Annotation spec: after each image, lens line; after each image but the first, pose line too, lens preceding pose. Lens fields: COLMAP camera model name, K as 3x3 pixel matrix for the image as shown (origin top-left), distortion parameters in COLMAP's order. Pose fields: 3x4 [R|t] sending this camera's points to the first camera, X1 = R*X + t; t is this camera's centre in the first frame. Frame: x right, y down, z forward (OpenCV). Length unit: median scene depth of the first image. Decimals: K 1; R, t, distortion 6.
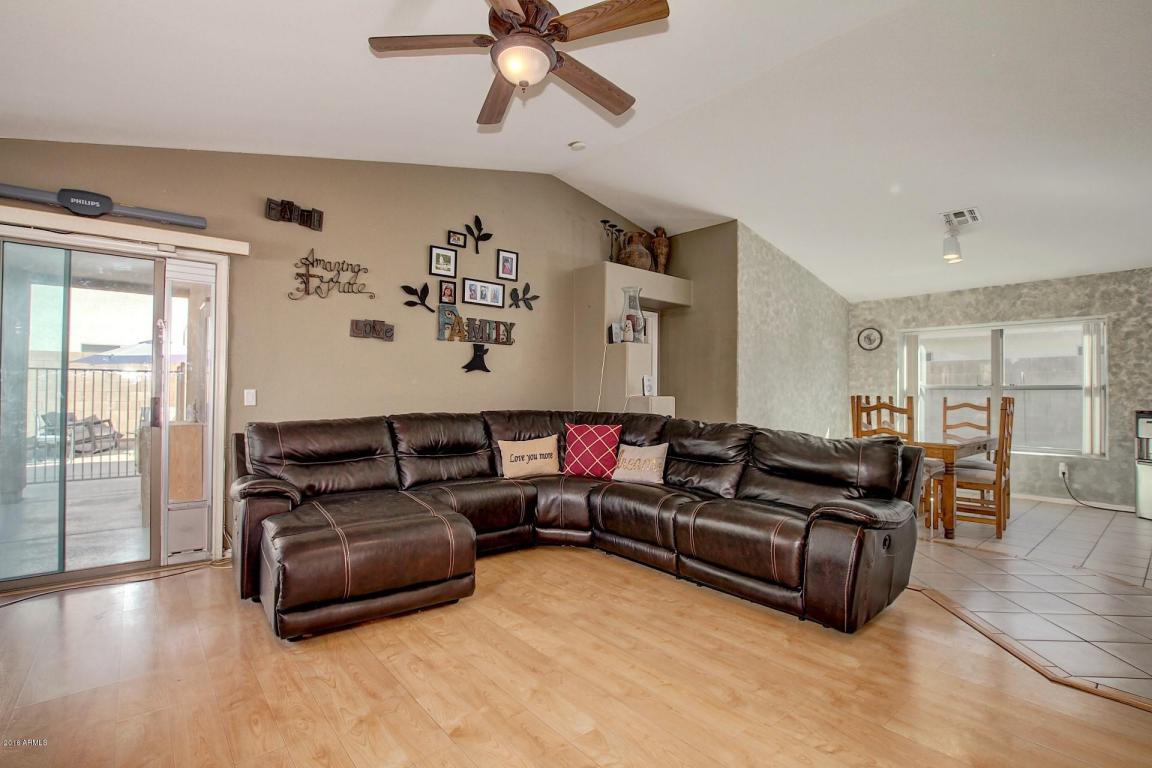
lens RADIAL K [[534.2, 0, 574.2], [0, 534.2, 383.6], [0, 0, 1]] dist [-0.035898, 0.005726]
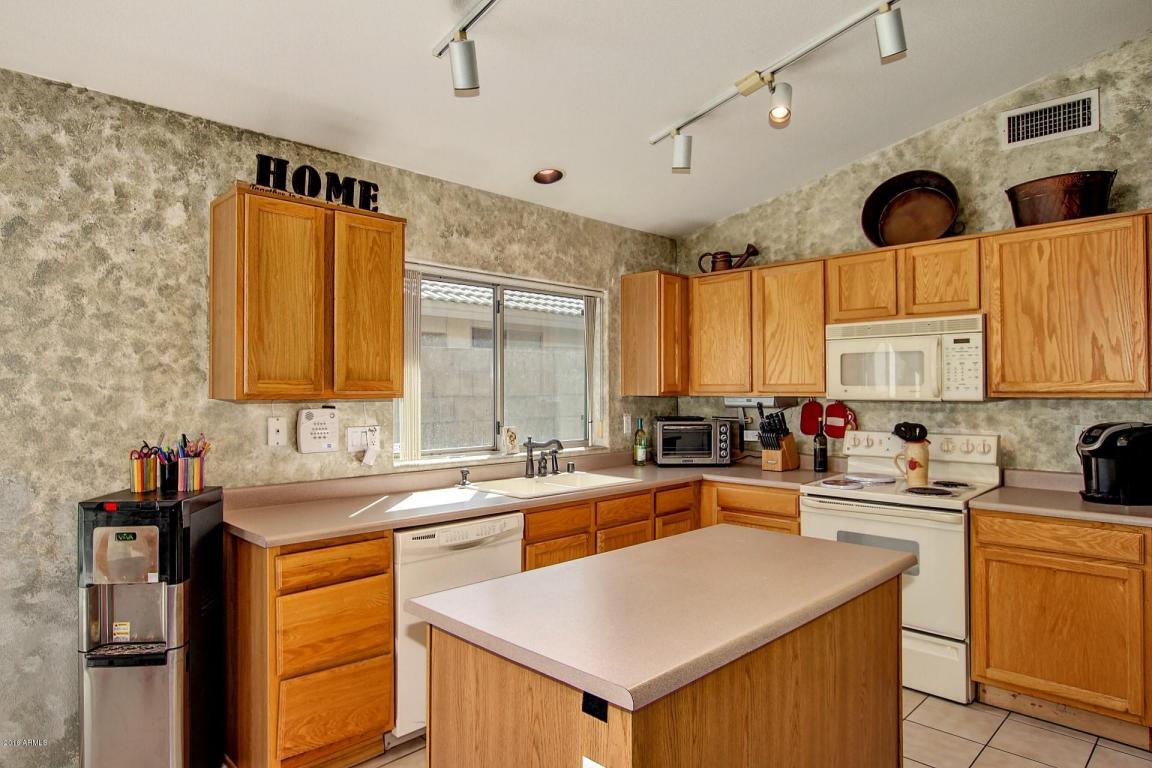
lens RADIAL K [[686.4, 0, 575.6], [0, 686.4, 380.0], [0, 0, 1]] dist [-0.017750, 0.001594]
pose [[-0.079758, 0.005042, 0.996802, 0.615135], [-0.015578, 0.999859, -0.006304, -0.026522], [-0.996693, -0.016031, -0.079668, 0.701760]]
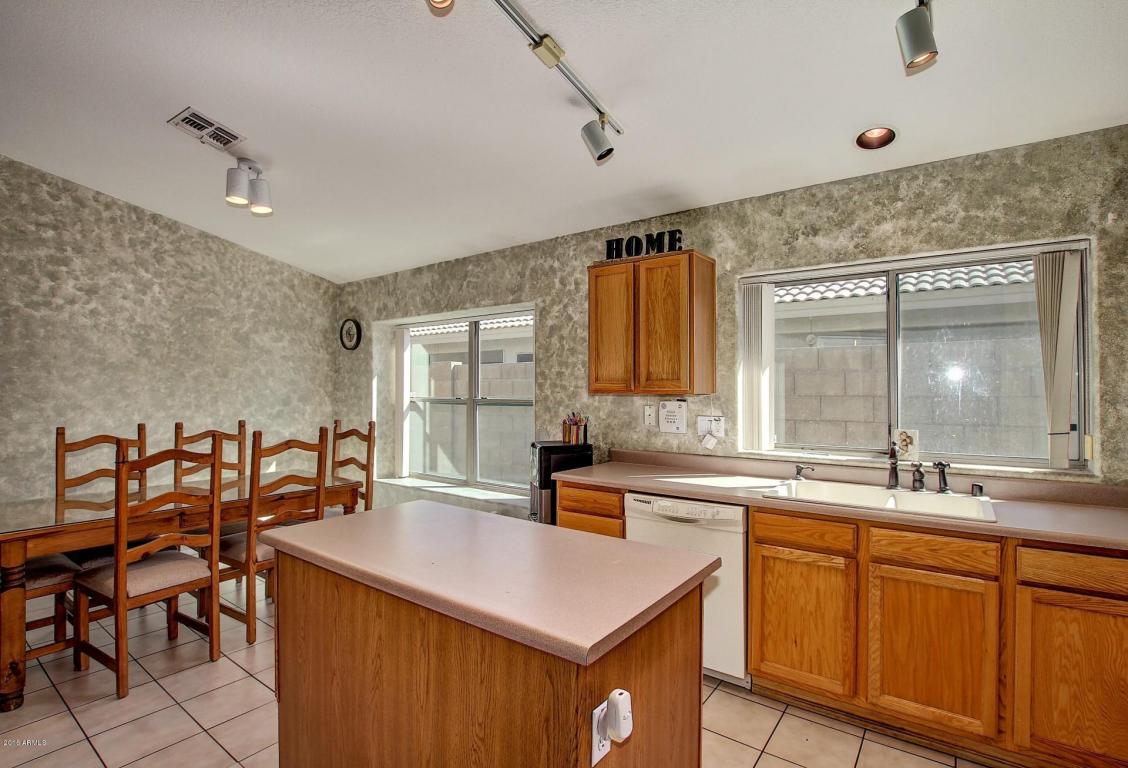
lens RADIAL K [[535.5, 0, 564.0], [0, 535.5, 384.0], [0, 0, 1]] dist [-0.023305, 0.000974]
pose [[0.972360, -0.005107, 0.233431, 0.934961], [0.003521, 0.999968, 0.007209, -0.027533], [-0.233460, -0.006188, 0.972347, 0.295875]]
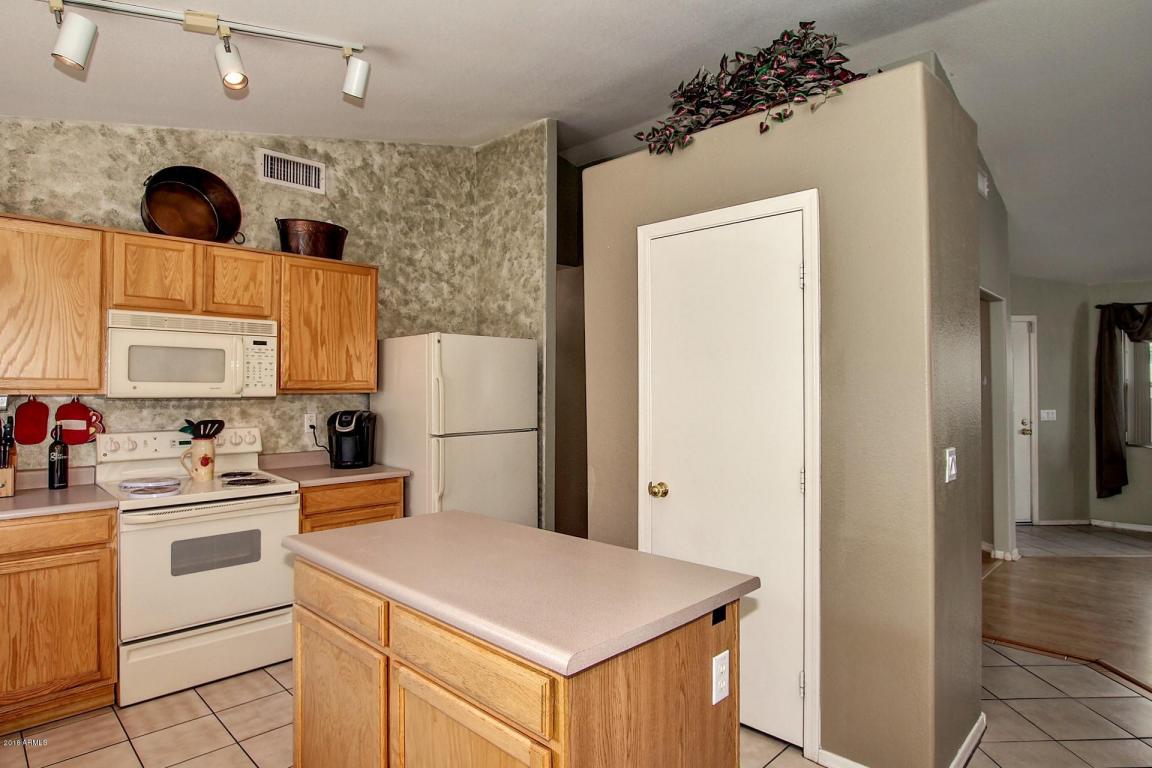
lens RADIAL K [[636.8, 0, 576.5], [0, 636.8, 378.9], [0, 0, 1]] dist [-0.020654, -0.000337]
pose [[-0.995092, -0.011734, -0.098258, 0.955123], [-0.008707, 0.999476, -0.031178, -0.017659], [0.098572, -0.030169, -0.994673, 0.977254]]
